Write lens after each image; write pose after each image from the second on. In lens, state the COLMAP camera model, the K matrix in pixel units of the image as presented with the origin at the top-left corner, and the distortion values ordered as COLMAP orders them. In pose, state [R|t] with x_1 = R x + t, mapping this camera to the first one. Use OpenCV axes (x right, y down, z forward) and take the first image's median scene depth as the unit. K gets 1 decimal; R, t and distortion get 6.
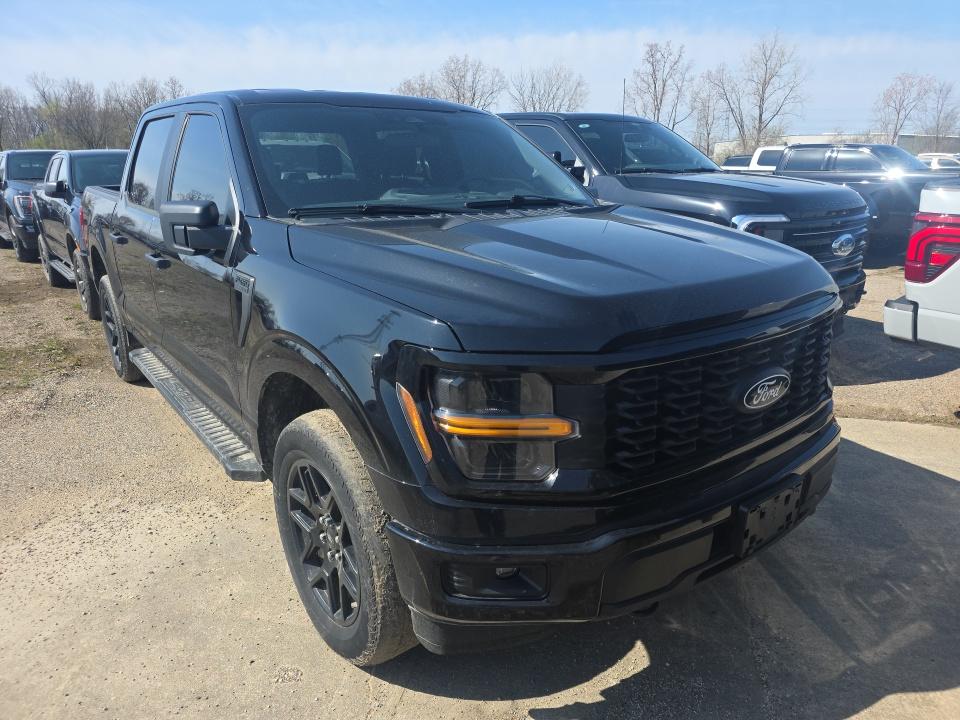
lens RADIAL K [[656.9, 0, 495.9], [0, 656.9, 371.7], [0, 0, 1]] dist [0.048756, -0.042454]
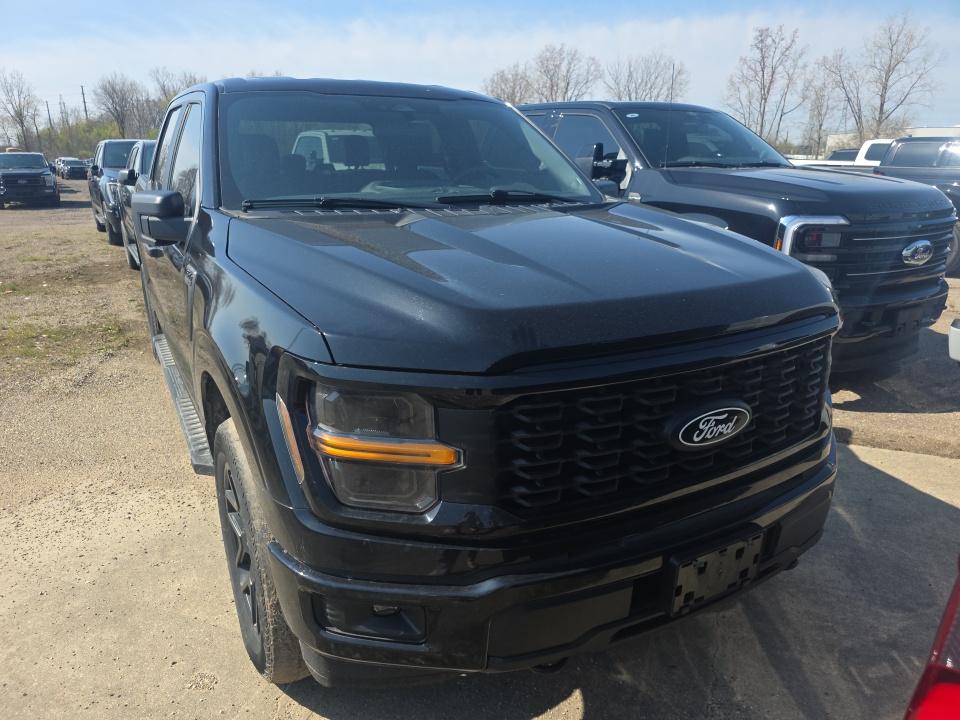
lens RADIAL K [[659.1, 0, 486.2], [0, 659.1, 377.7], [0, 0, 1]] dist [0.043693, -0.041431]
pose [[0.987810, 0.056910, -0.144890, 0.174336], [-0.054230, 0.998278, 0.022386, -0.026633], [0.145914, -0.014256, 0.989195, 0.083237]]
